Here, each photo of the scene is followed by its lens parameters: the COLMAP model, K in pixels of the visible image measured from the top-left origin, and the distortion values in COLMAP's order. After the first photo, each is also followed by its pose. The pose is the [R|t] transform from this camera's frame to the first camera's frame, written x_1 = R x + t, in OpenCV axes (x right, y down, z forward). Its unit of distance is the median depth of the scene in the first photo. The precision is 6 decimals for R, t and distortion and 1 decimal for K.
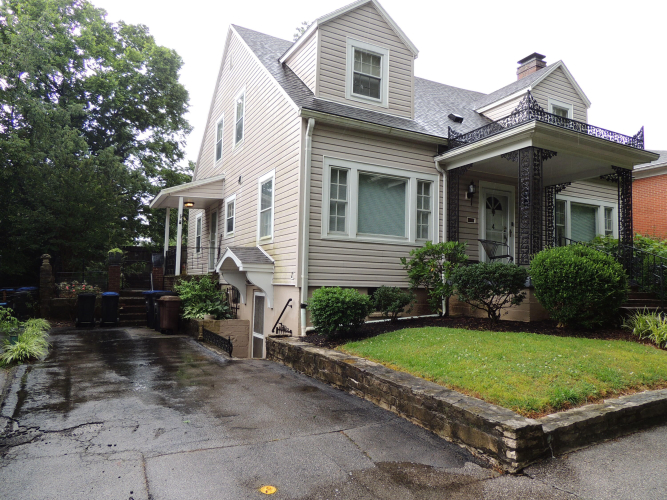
lens RADIAL K [[472.6, 0, 335.0], [0, 472.6, 248.7], [0, 0, 1]] dist [-0.026304, 0.006101]
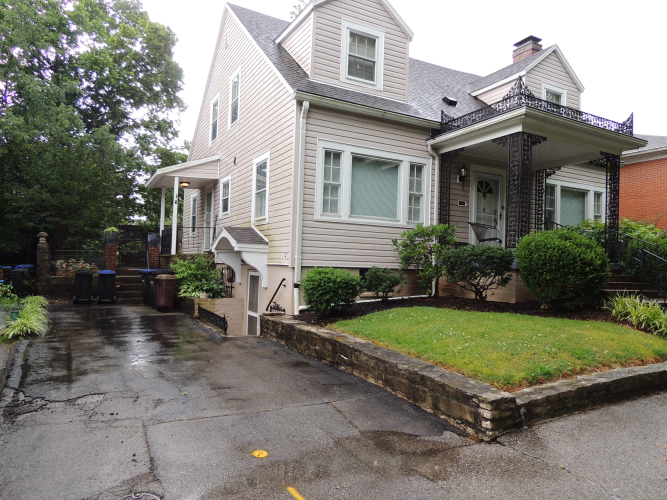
lens RADIAL K [[472.6, 0, 334.6], [0, 472.6, 248.7], [0, 0, 1]] dist [-0.026304, 0.006101]
pose [[0.999909, 0.009808, 0.009221, 0.004562], [-0.010183, 0.999083, 0.041598, -0.002088], [-0.008805, -0.041688, 0.999092, -0.020881]]
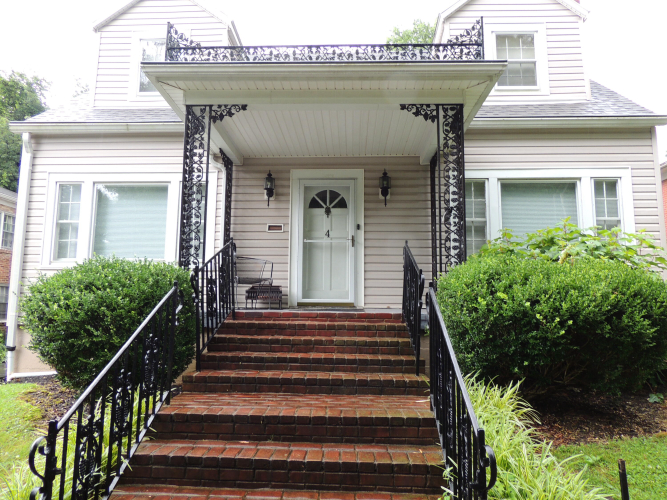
lens RADIAL K [[482.7, 0, 332.6], [0, 482.7, 253.6], [0, 0, 1]] dist [0.008307, 0.001016]
pose [[0.863360, -0.072685, -0.499326, 0.735464], [0.047303, 0.996872, -0.063321, 0.027479], [0.502367, 0.031049, 0.864097, 0.439406]]
